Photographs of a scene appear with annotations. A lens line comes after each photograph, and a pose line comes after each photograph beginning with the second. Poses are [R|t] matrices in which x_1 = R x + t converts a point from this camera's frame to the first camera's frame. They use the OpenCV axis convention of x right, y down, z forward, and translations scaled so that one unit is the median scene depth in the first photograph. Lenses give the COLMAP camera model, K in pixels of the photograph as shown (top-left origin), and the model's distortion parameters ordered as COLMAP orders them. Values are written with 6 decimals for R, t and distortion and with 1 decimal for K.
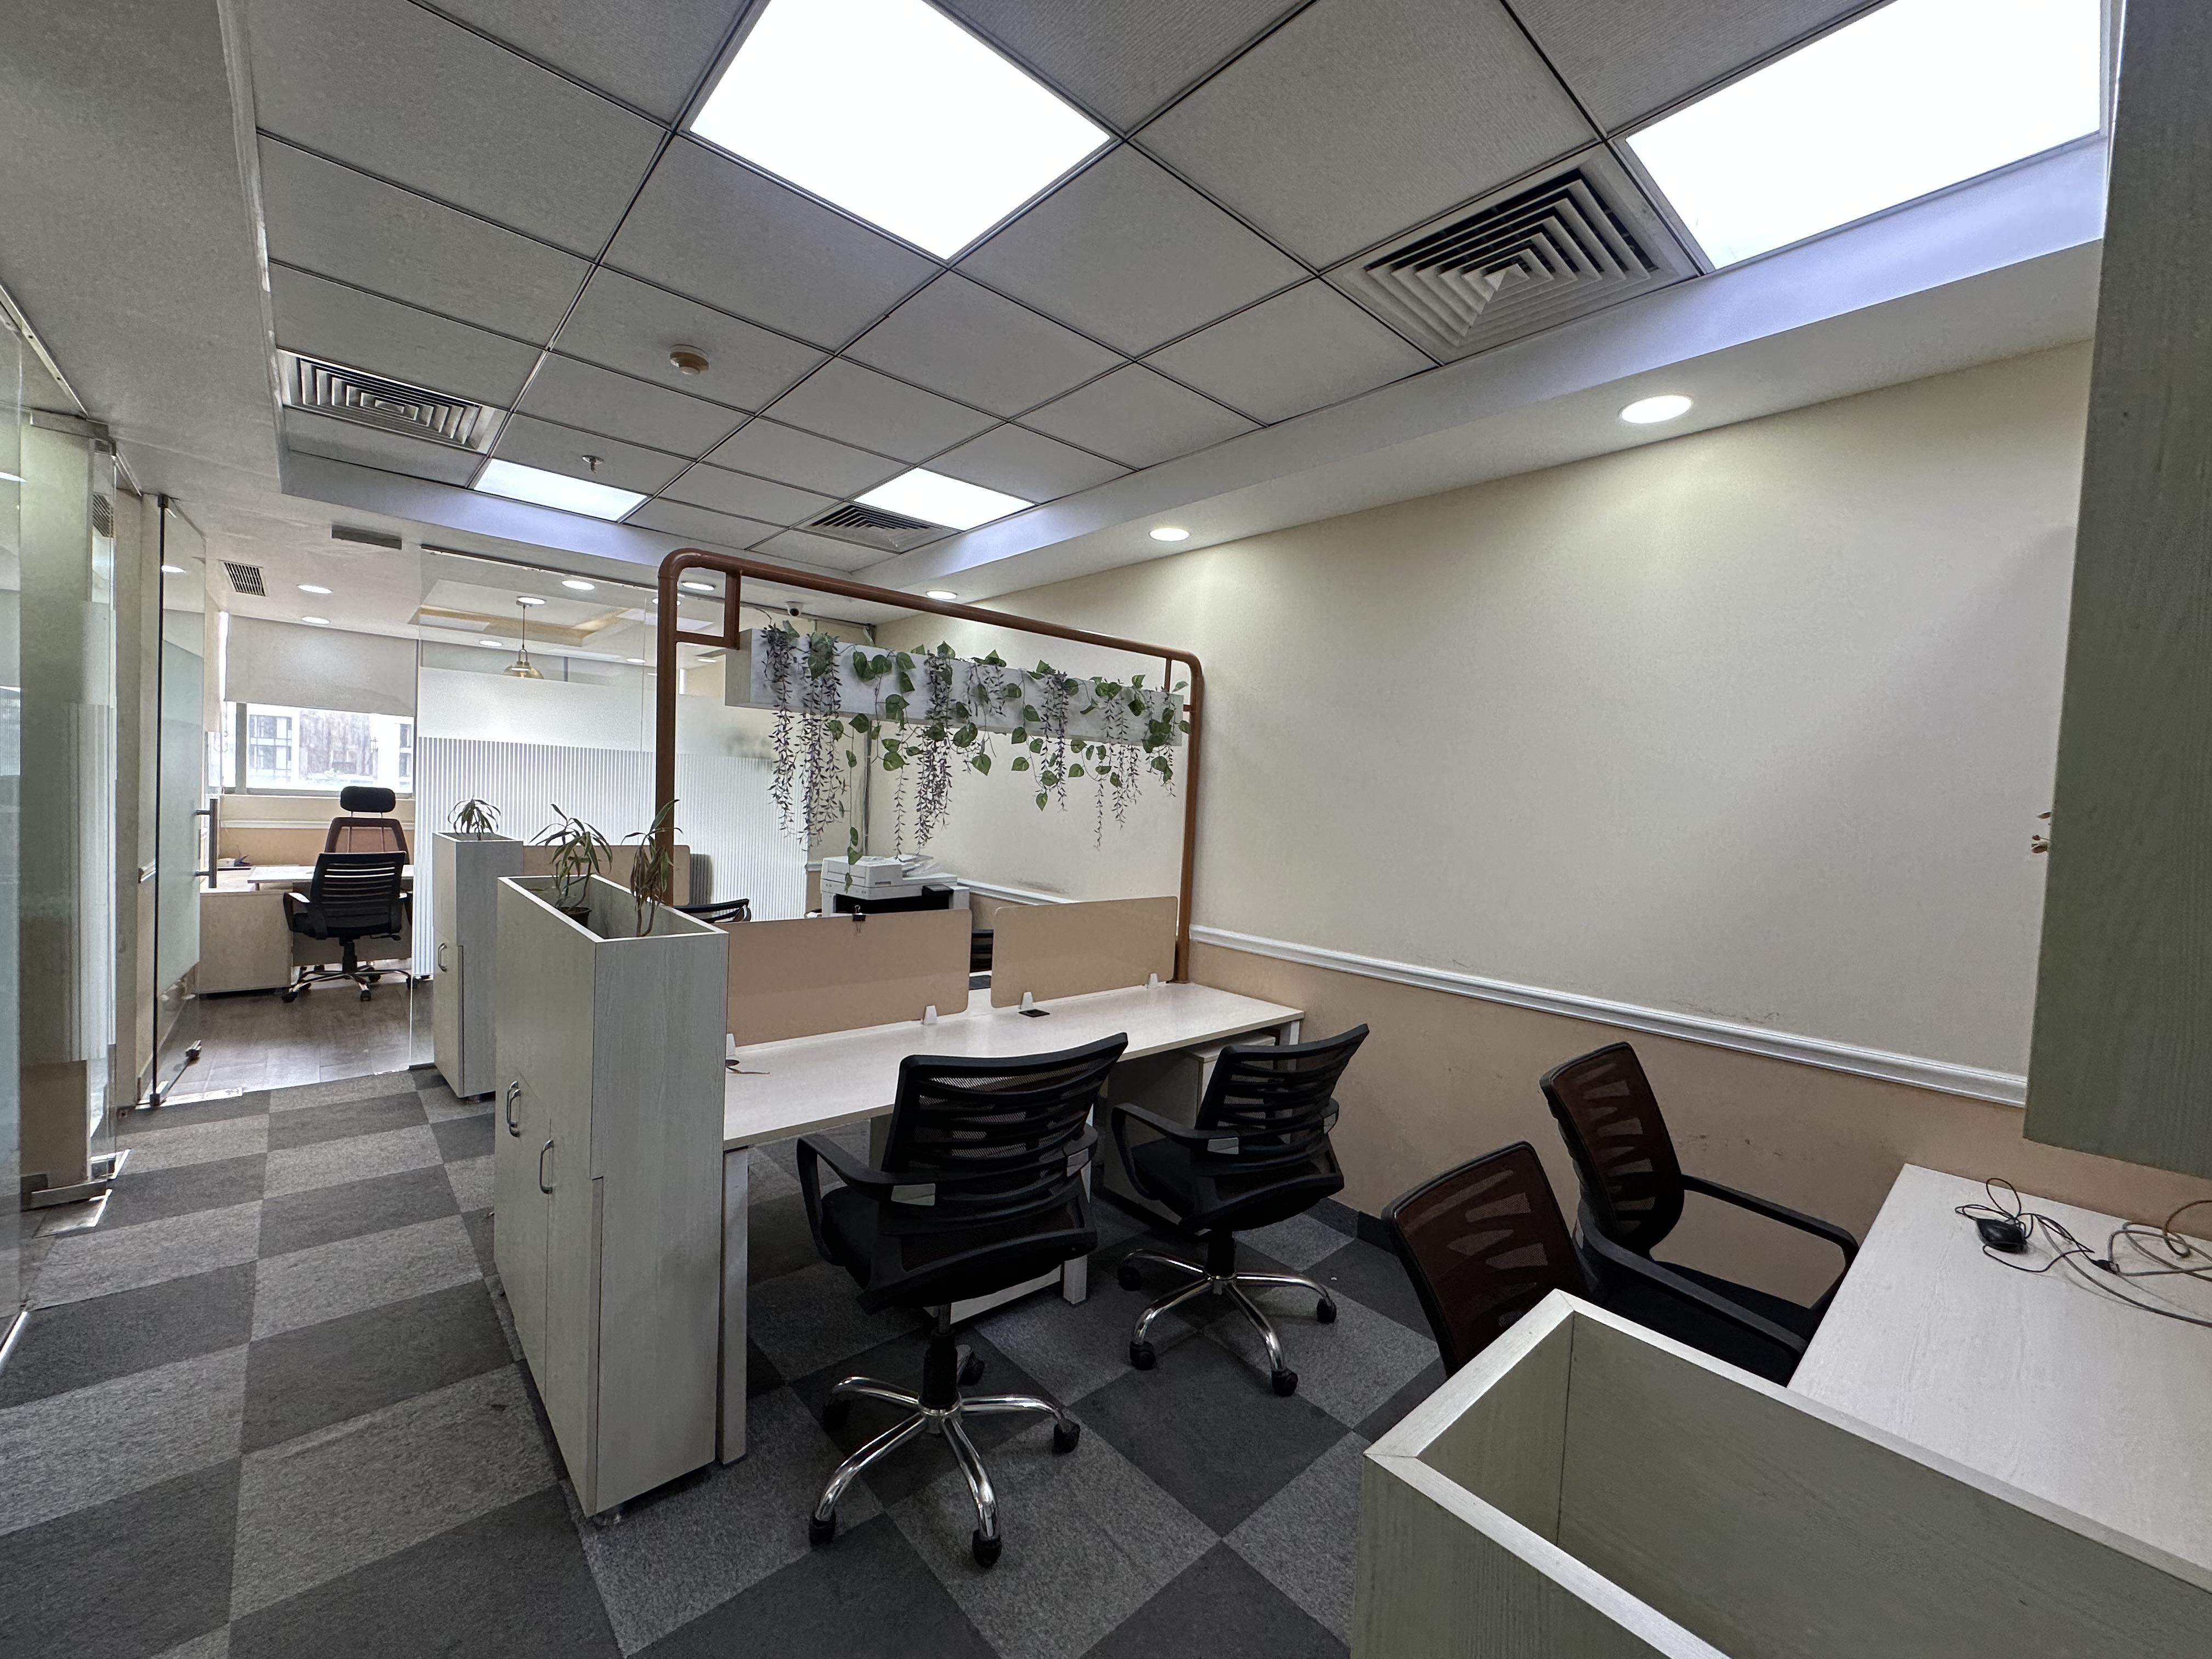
lens RADIAL K [[882.6, 0, 1106.0], [0, 882.6, 829.5], [0, 0, 1]] dist [0.000203, 0.000230]
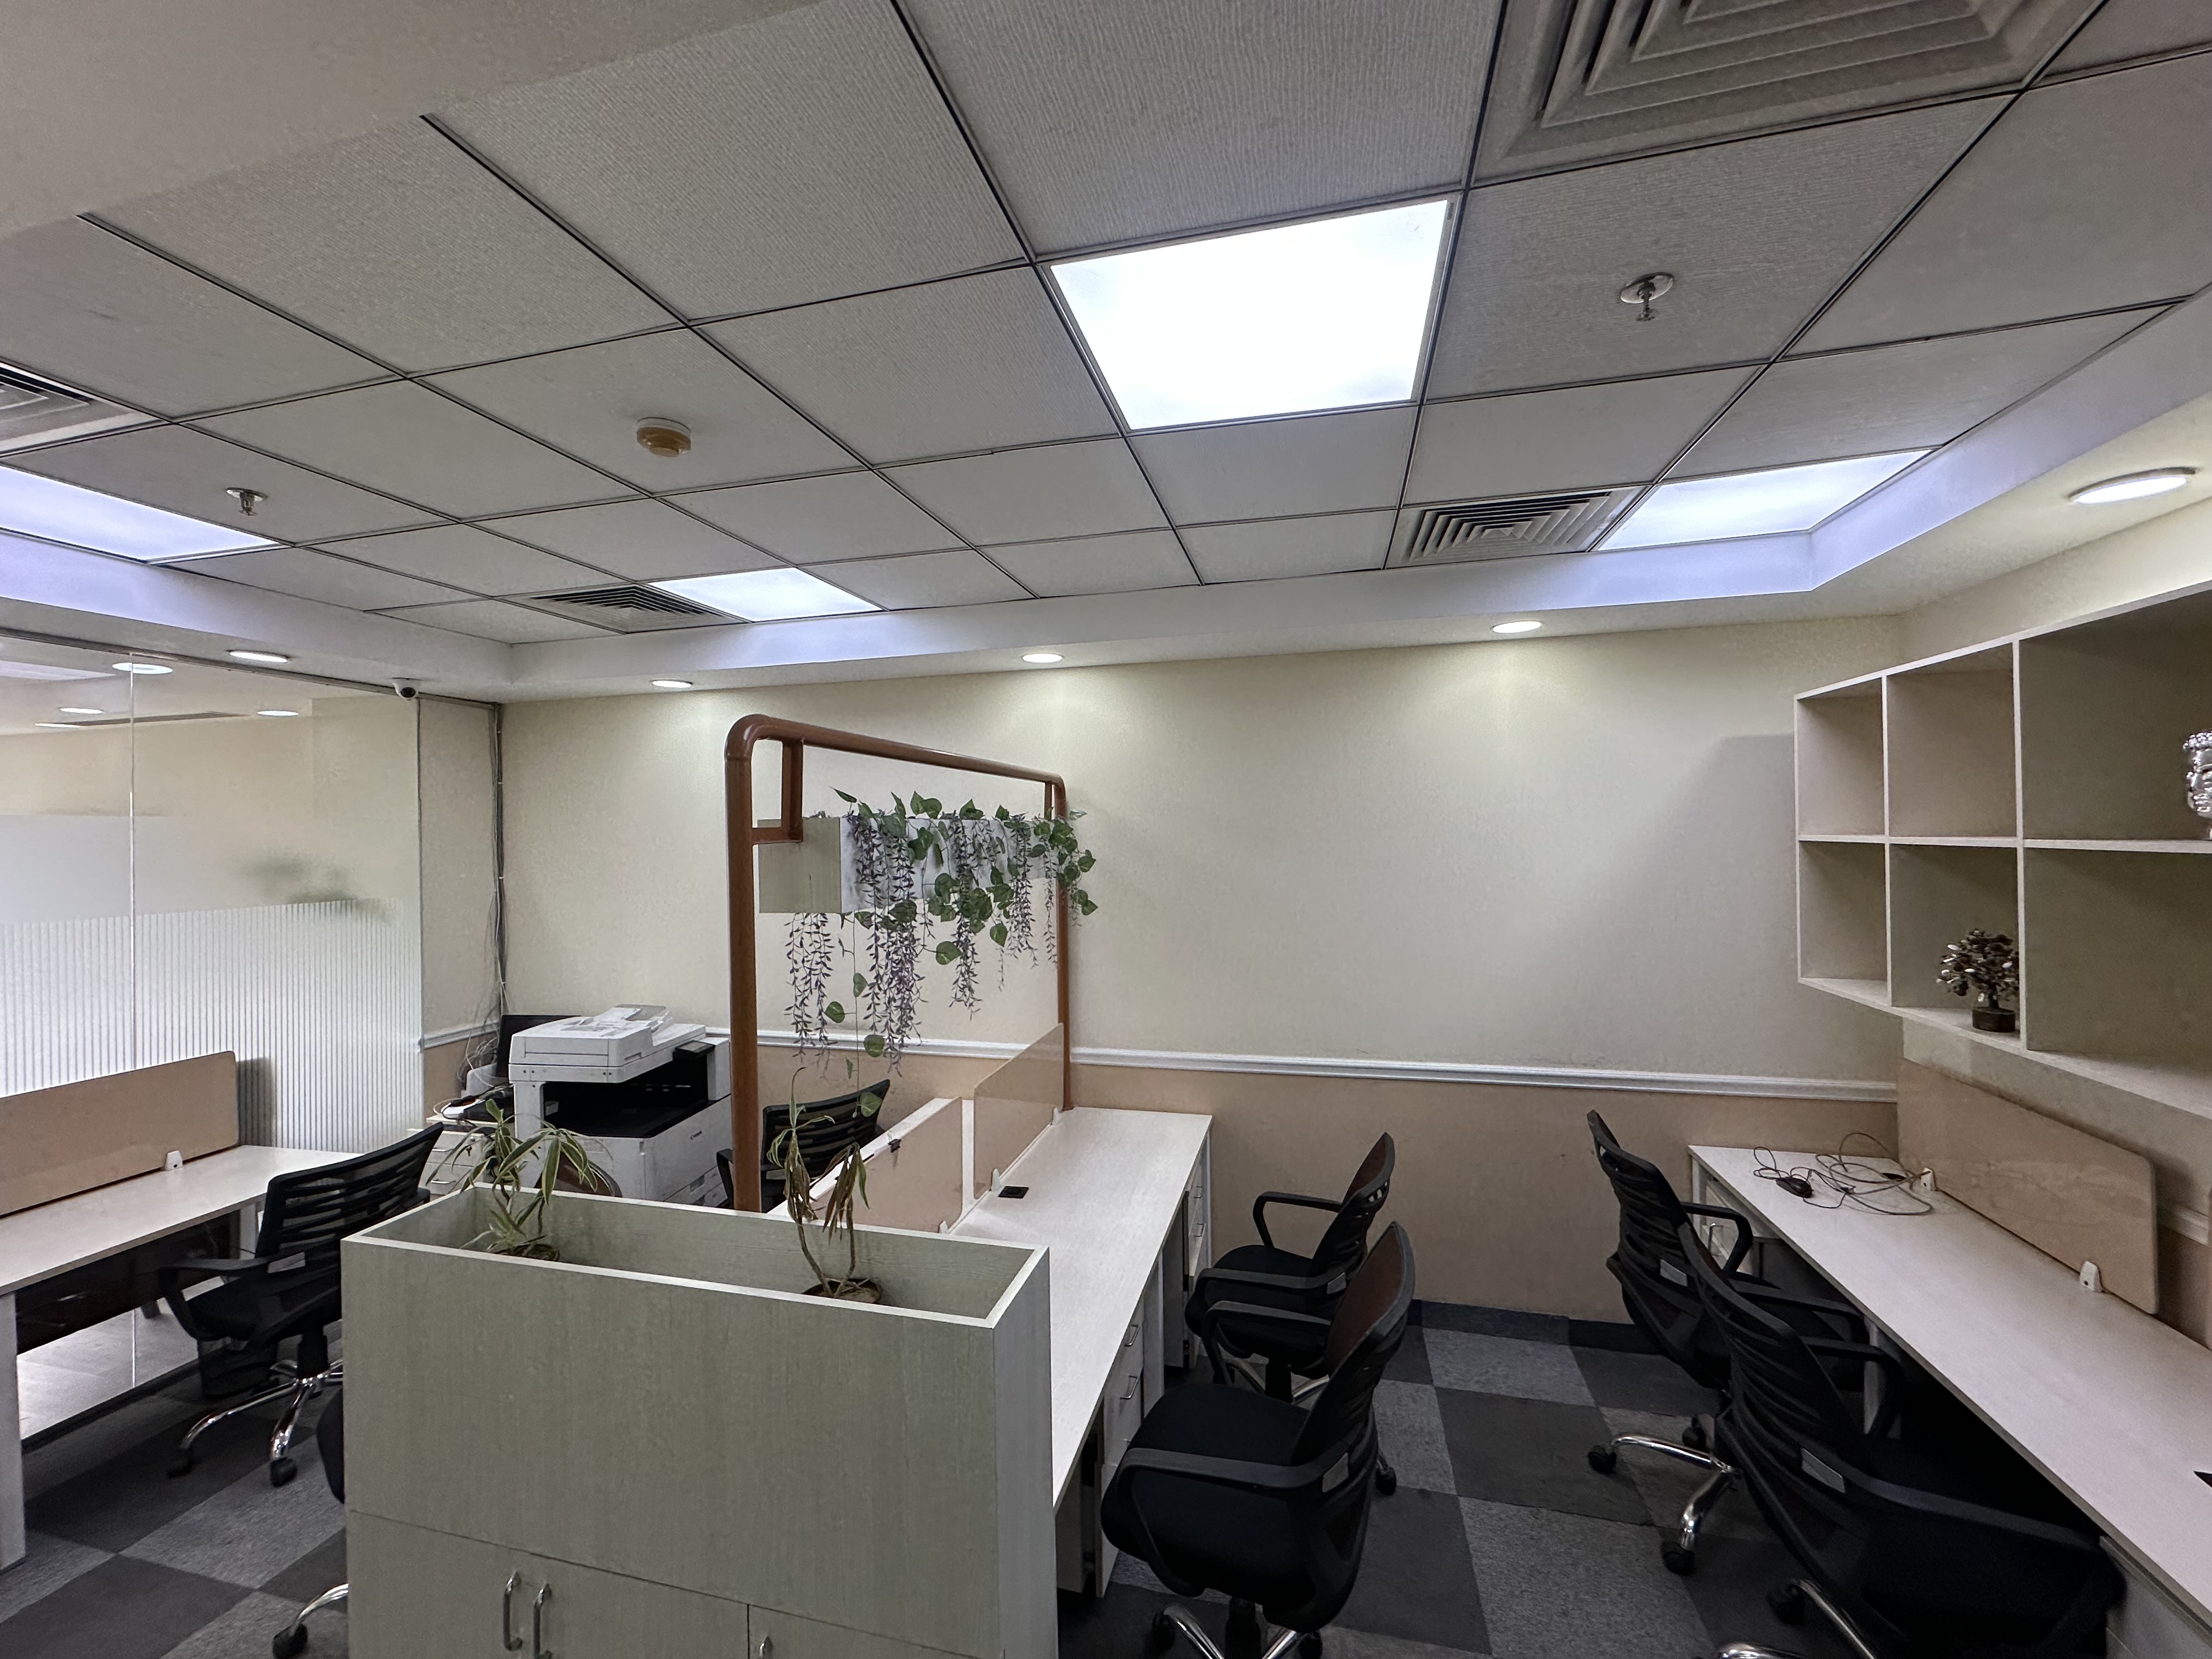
lens RADIAL K [[886.1, 0, 1097.3], [0, 886.1, 834.6], [0, 0, 1]] dist [-0.000282, 0.000235]
pose [[0.833414, -0.059062, 0.549484, -0.474992], [0.075586, 0.997111, -0.007467, -0.139637], [-0.547456, 0.047757, 0.835471, 0.170282]]
